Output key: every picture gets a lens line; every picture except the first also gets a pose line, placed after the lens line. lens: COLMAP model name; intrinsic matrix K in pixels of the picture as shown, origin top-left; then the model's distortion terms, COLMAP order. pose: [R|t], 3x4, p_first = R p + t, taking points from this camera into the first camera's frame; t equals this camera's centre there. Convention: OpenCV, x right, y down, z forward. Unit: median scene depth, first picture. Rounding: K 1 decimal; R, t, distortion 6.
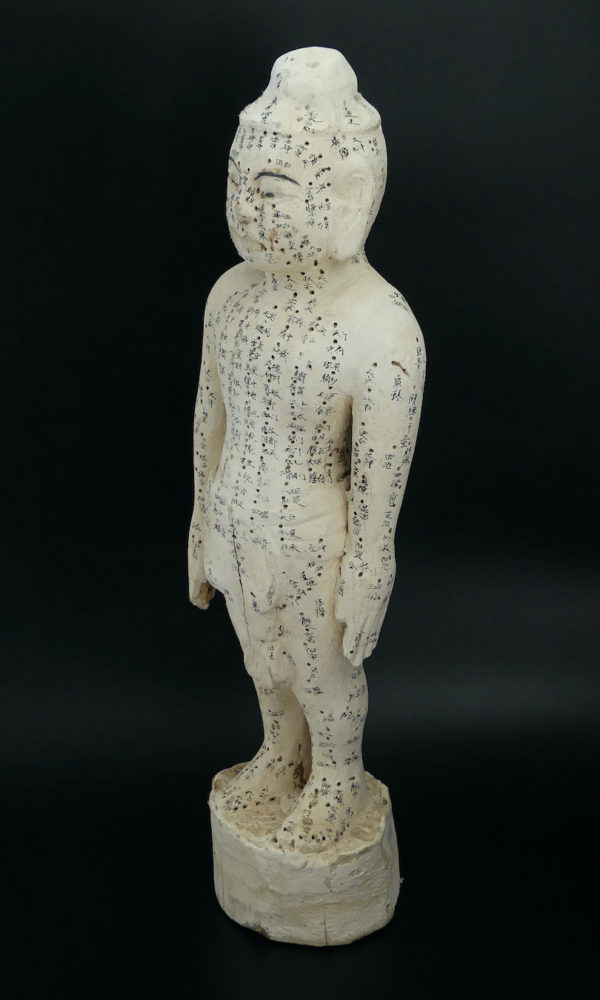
lens RADIAL K [[1666.2, 0, 300.0], [0, 1666.2, 500.0], [0, 0, 1]] dist [-0.094851, -0.016086]
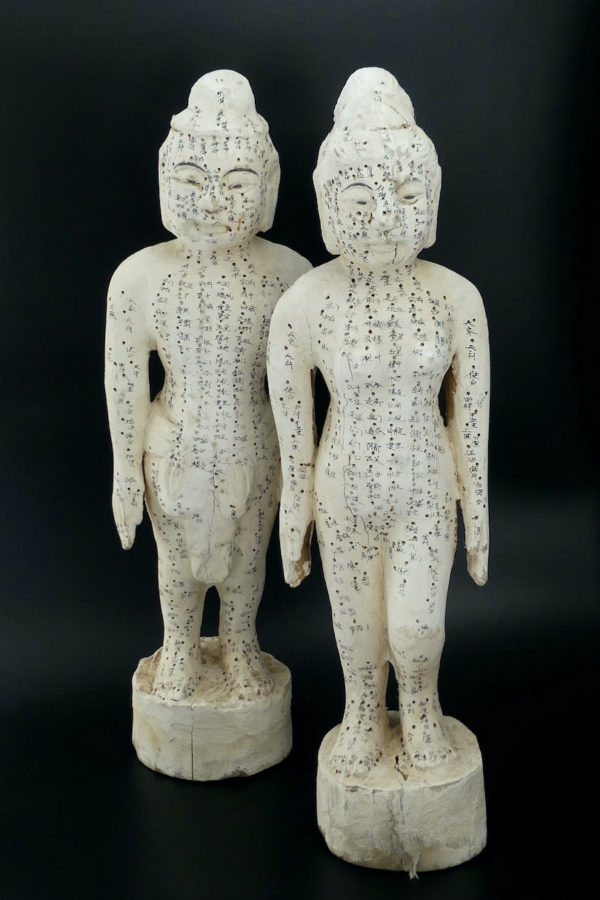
lens RADIAL K [[1352.7, 0, 301.4], [0, 1352.7, 474.9], [0, 0, 1]] dist [-0.081037, -0.002970]
pose [[0.632663, -0.285057, 0.720055, -0.768624], [0.277559, 0.951485, 0.132804, -0.092828], [-0.722979, 0.115838, 0.681090, 0.272558]]
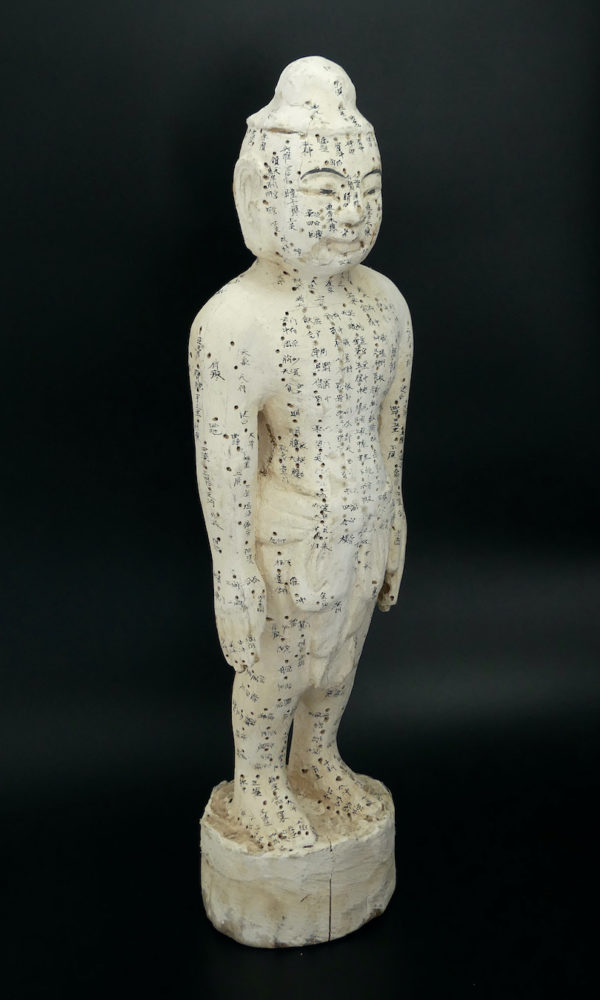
lens RADIAL K [[1610.4, 0, 281.6], [0, 1610.4, 498.8], [0, 0, 1]] dist [-0.088897, -0.048750]
pose [[0.108331, -0.322978, 0.940186, -1.014205], [0.382824, 0.886368, 0.260380, -0.287887], [-0.917447, 0.331719, 0.219665, 0.859492]]
